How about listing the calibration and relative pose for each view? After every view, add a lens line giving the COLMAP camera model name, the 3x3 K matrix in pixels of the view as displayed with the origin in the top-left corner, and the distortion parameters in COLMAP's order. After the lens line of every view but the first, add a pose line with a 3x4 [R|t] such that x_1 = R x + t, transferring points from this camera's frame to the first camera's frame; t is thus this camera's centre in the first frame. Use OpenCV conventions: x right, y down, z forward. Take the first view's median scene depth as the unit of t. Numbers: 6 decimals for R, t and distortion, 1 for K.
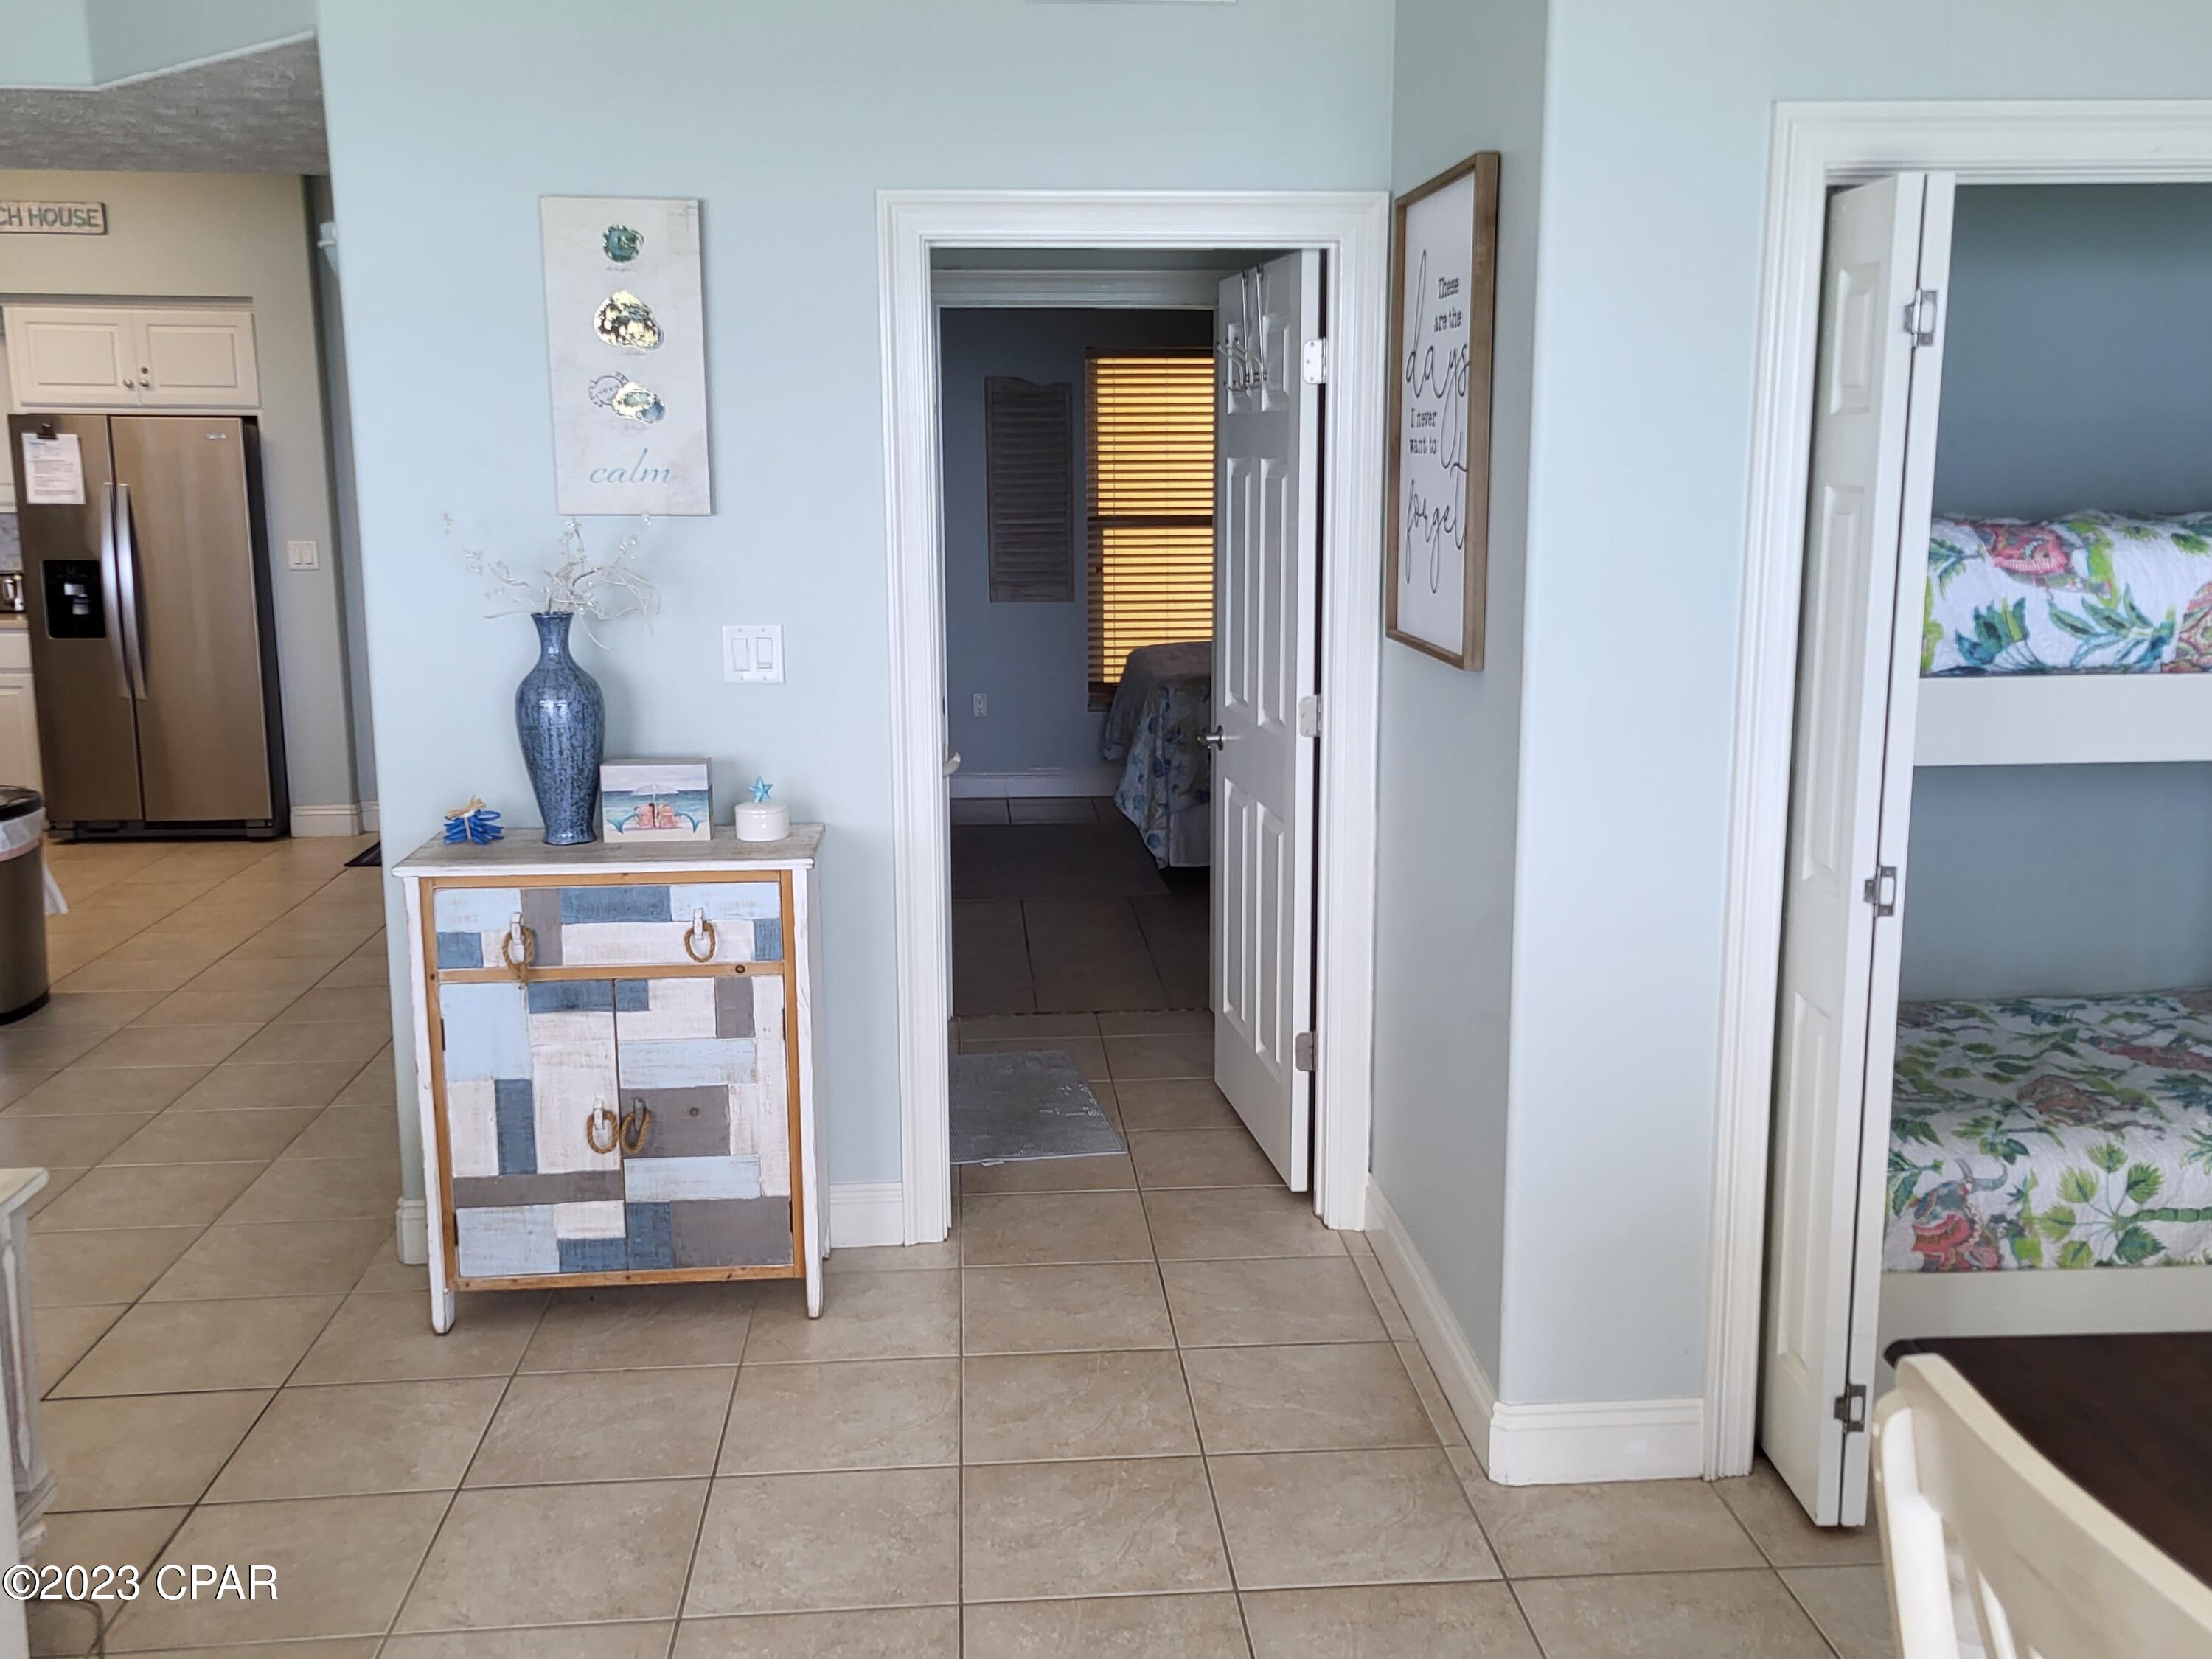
lens RADIAL K [[2016.3, 0, 1100.7], [0, 2016.3, 819.4], [0, 0, 1]] dist [0.042439, 0.000000]
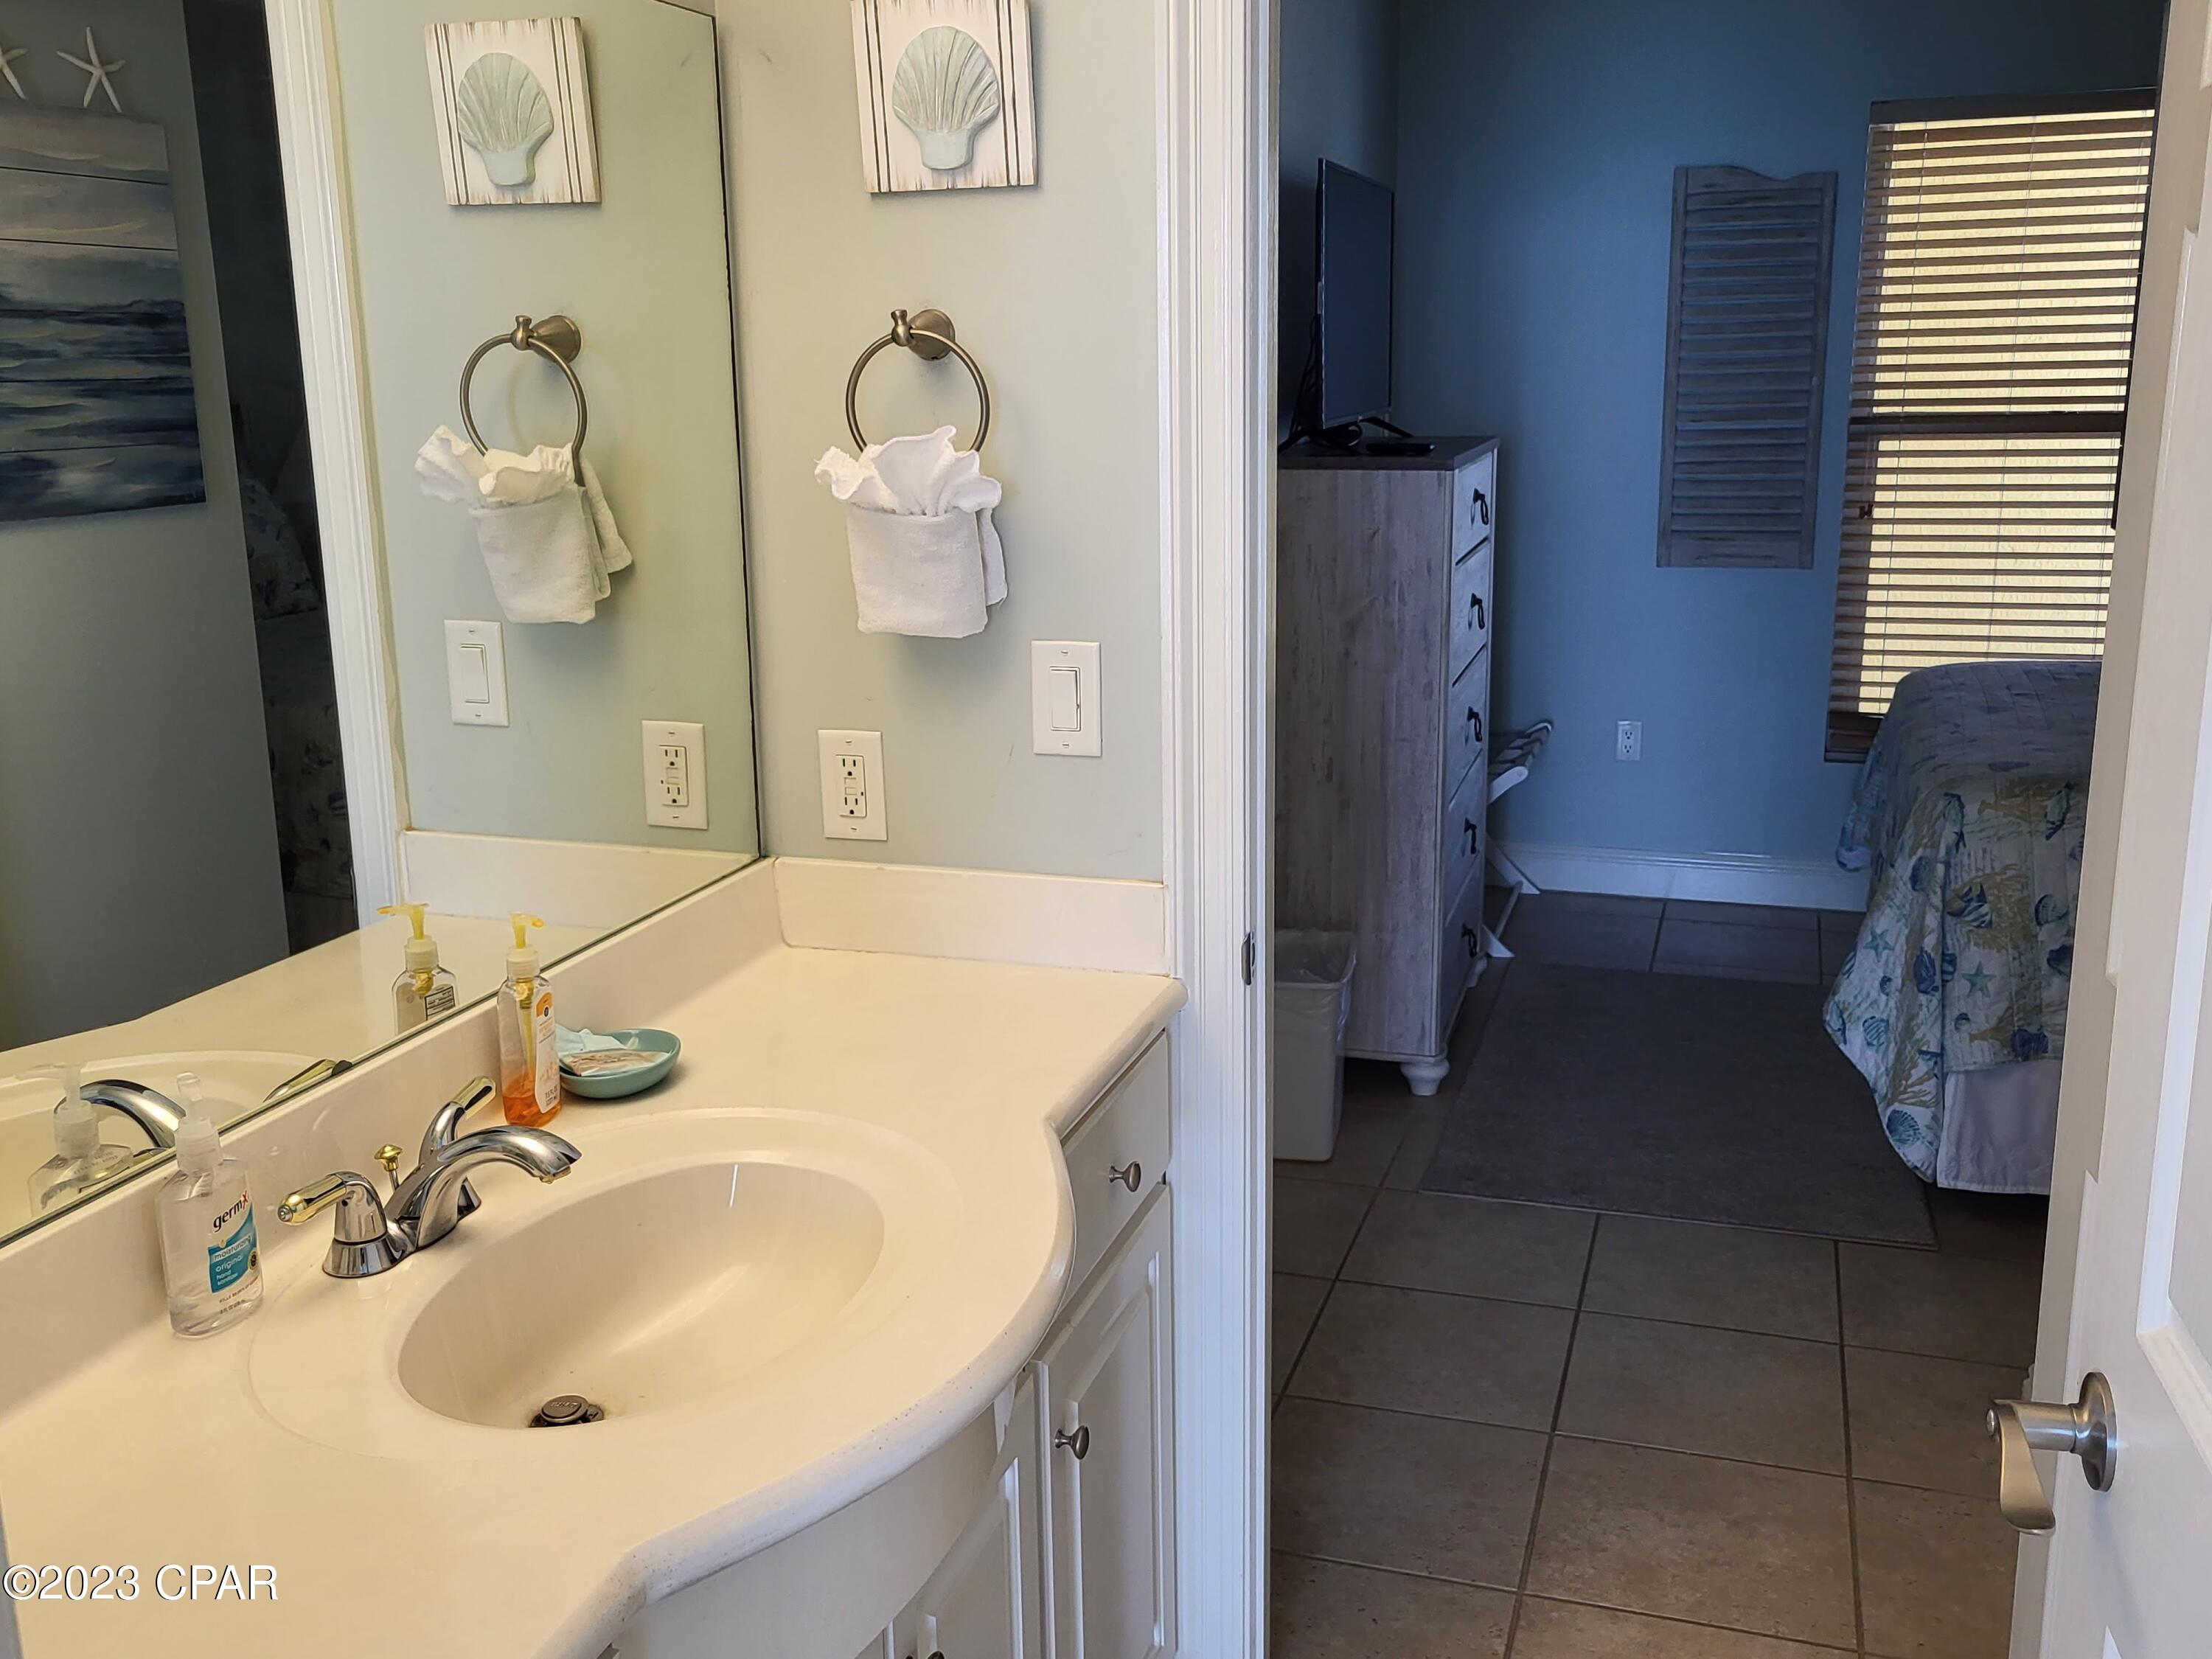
lens RADIAL K [[2016.3, 0, 1113.8], [0, 2016.3, 831.5], [0, 0, 1]] dist [0.042439, 0.000000]
pose [[0.927855, 0.076763, -0.364954, 0.018341], [-0.057220, 0.996303, 0.064082, -0.060161], [0.368524, -0.038576, 0.928817, 0.400184]]
